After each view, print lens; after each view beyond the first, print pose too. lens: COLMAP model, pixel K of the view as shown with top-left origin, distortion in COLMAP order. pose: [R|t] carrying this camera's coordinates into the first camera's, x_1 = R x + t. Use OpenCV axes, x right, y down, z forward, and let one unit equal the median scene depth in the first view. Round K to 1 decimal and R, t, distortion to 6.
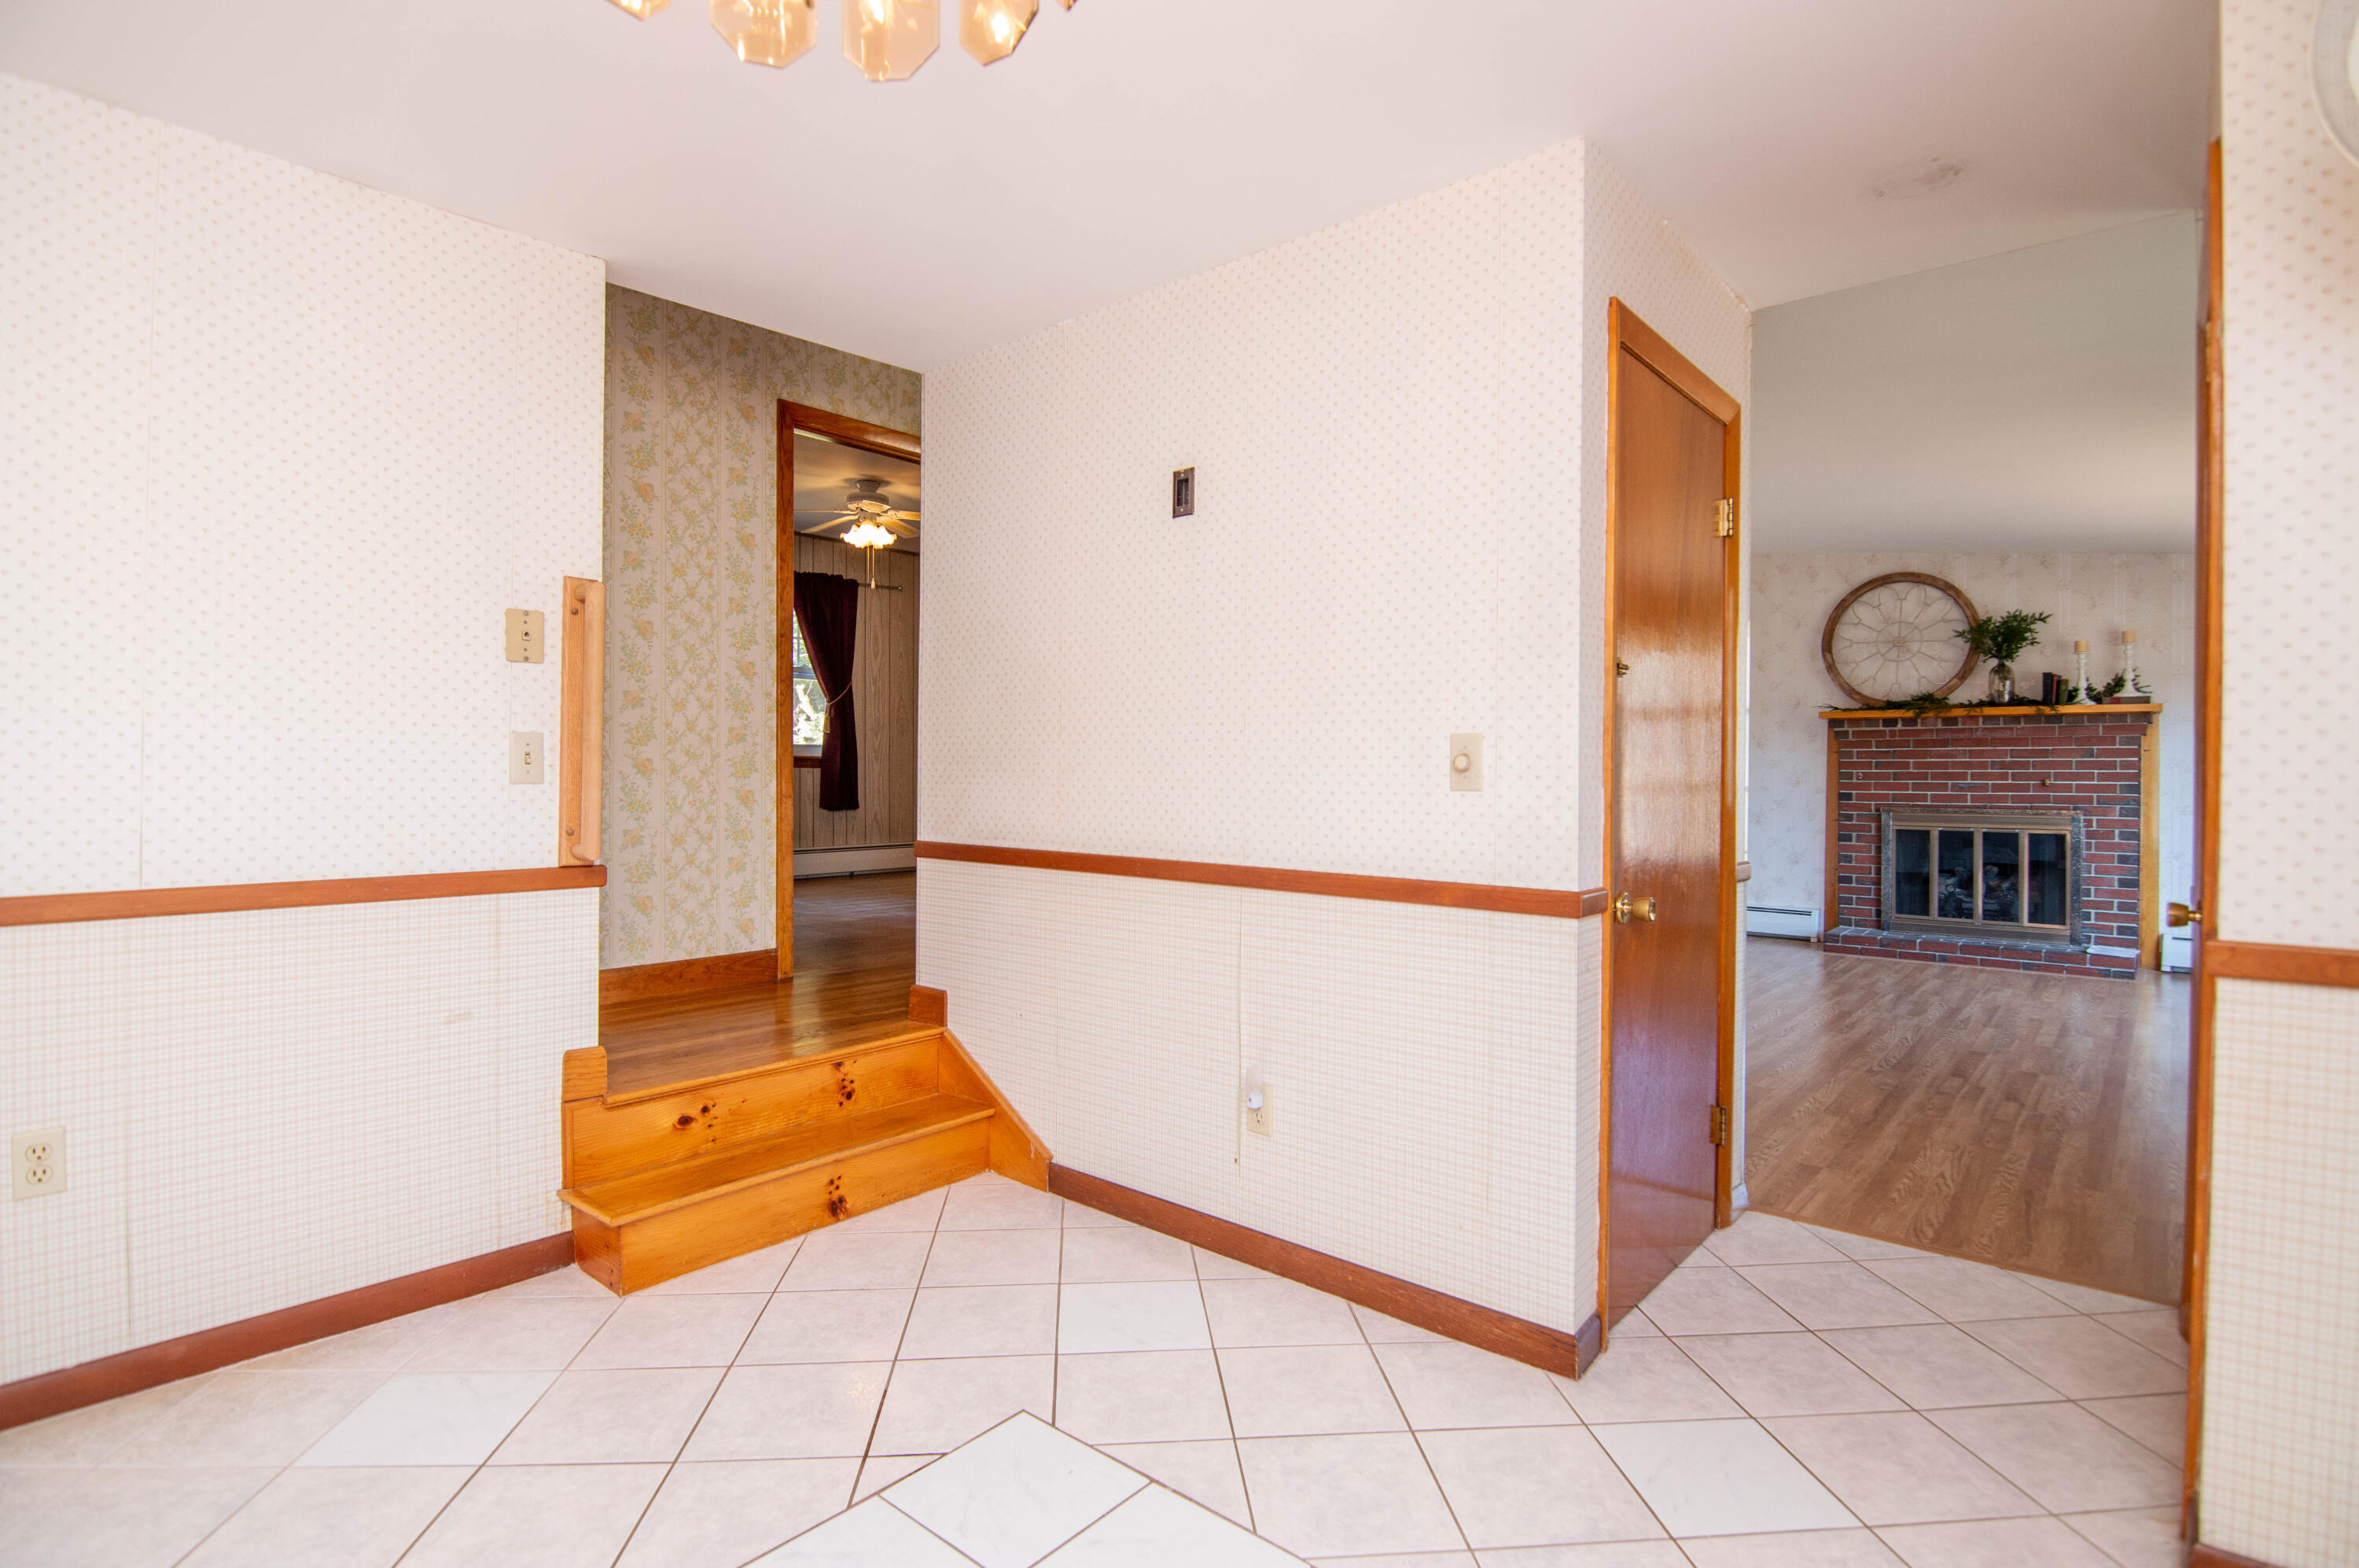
lens RADIAL K [[1175.4, 0, 1183.0], [0, 1175.4, 777.4], [0, 0, 1]] dist [-0.004296, -0.011038]
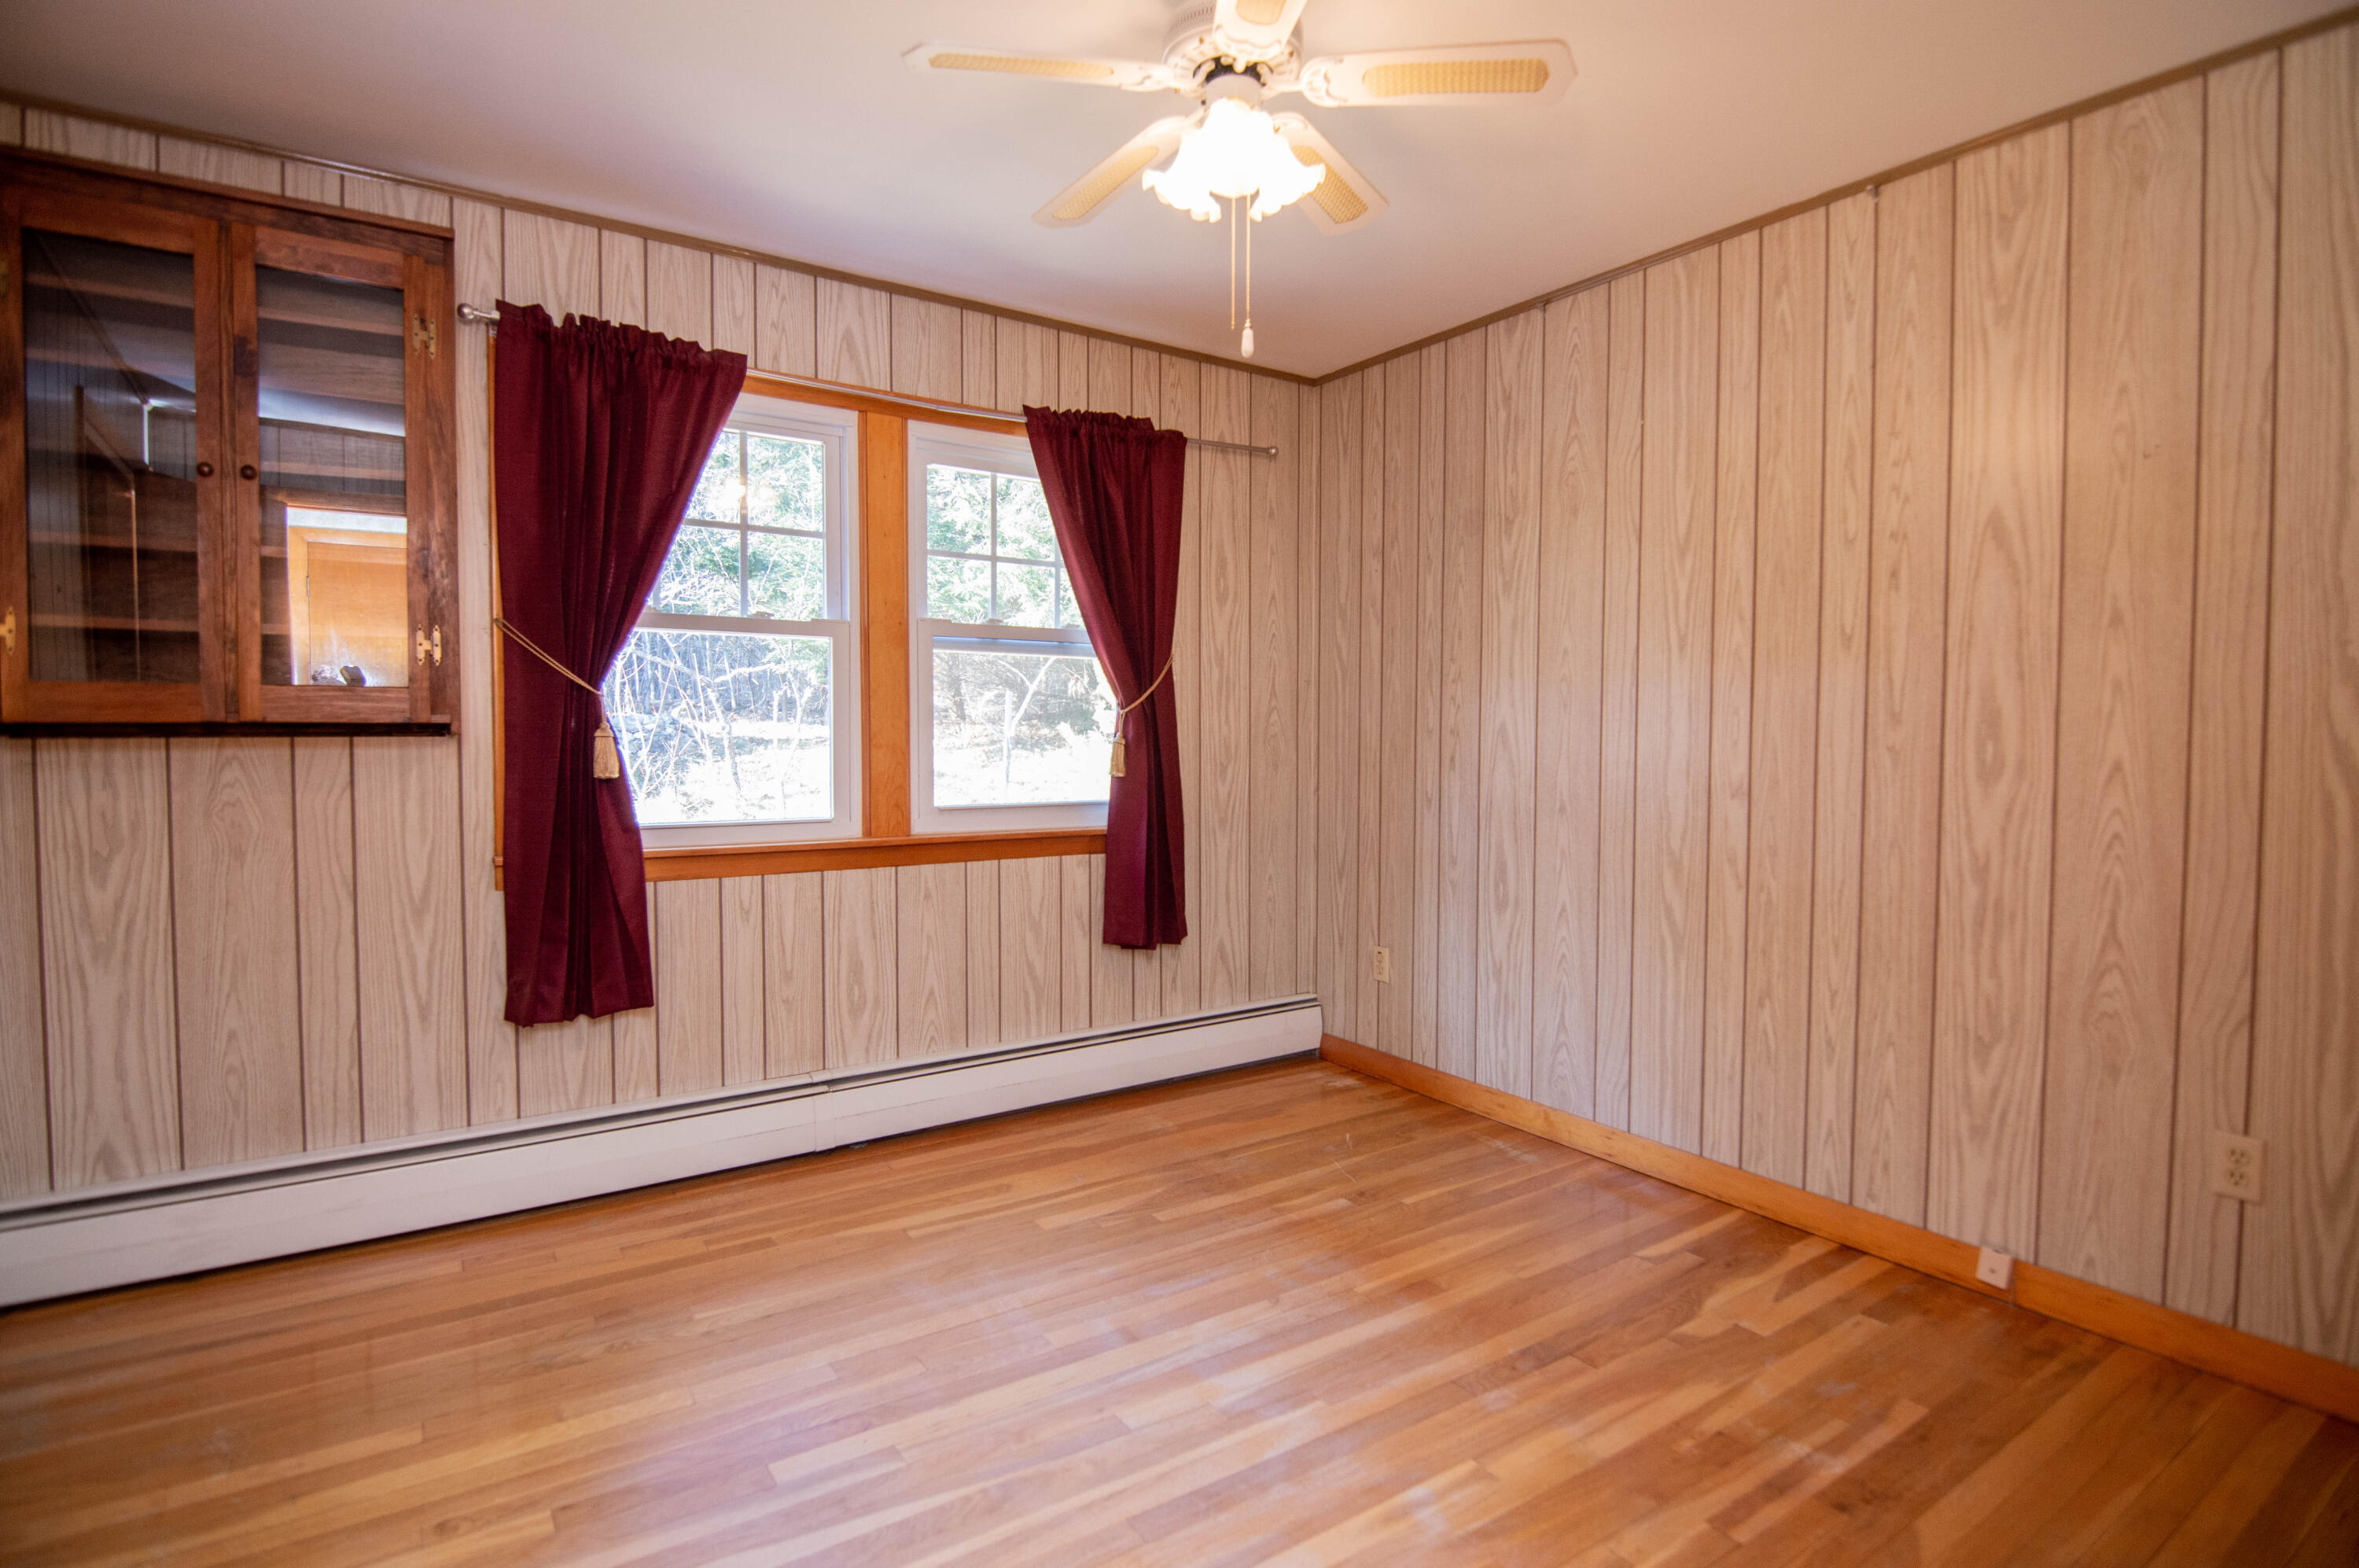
lens RADIAL K [[1175.4, 0, 1183.0], [0, 1175.4, 777.4], [0, 0, 1]] dist [-0.004296, -0.011038]
pose [[0.966754, 0.008282, -0.255574, -0.165000], [-0.000633, 0.999550, 0.029996, -0.050749], [0.255708, -0.028838, 0.966324, 0.573684]]
